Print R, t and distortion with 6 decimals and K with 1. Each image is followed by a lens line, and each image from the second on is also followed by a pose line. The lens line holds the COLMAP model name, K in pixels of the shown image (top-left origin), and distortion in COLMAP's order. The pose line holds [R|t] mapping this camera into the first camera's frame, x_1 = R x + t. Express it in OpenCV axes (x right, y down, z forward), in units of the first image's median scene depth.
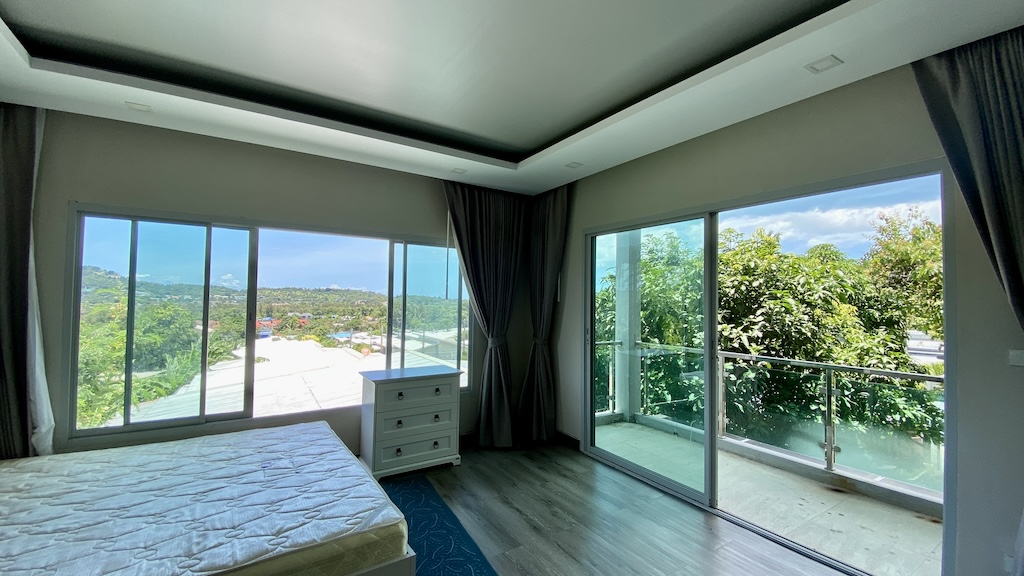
lens RADIAL K [[412.1, 0, 510.1], [0, 412.1, 285.8], [0, 0, 1]] dist [0.036049, -0.028394]
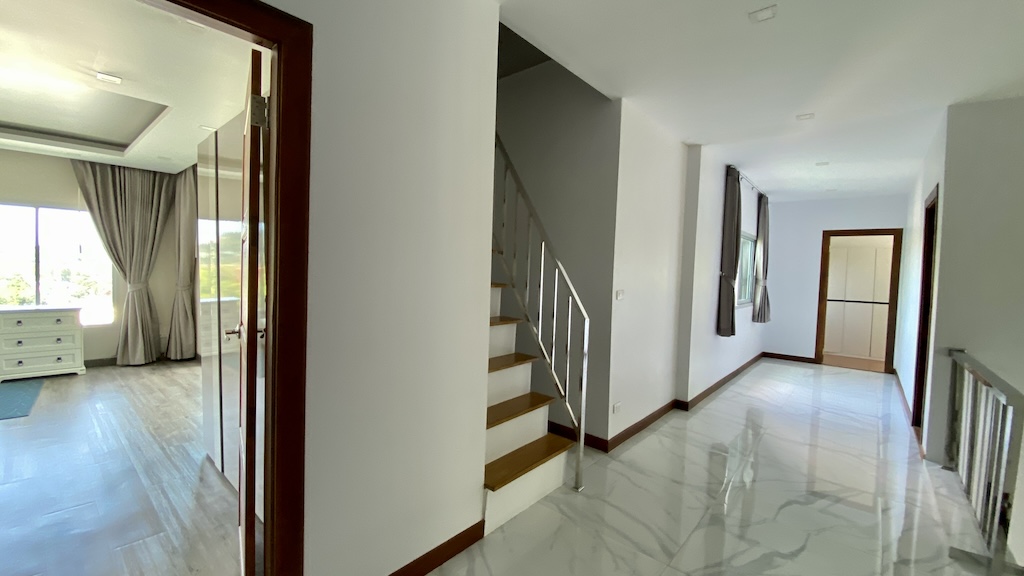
lens RADIAL K [[412.1, 0, 510.1], [0, 412.1, 285.8], [0, 0, 1]] dist [0.036049, -0.028394]
pose [[0.957459, 0.003691, 0.288545, 0.827751], [-0.026951, 0.996691, 0.076682, -0.001182], [-0.287308, -0.081196, 0.954391, -0.681428]]
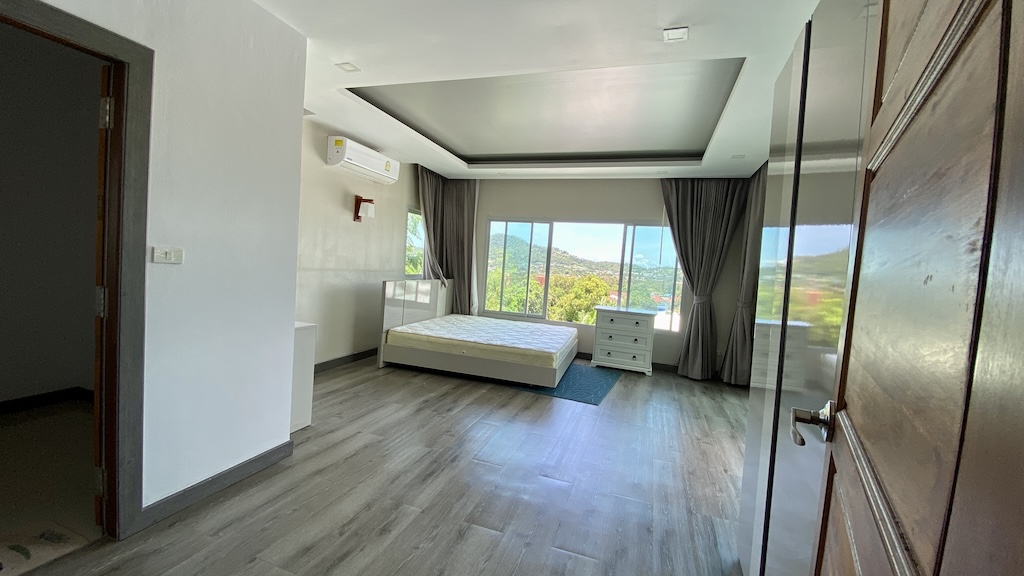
lens RADIAL K [[412.1, 0, 510.1], [0, 412.1, 285.8], [0, 0, 1]] dist [0.036049, -0.028394]
pose [[0.618026, 0.069021, -0.783122, 0.699424], [-0.034432, 0.997559, 0.060748, 0.041332], [0.785403, -0.010580, 0.618894, -0.295267]]
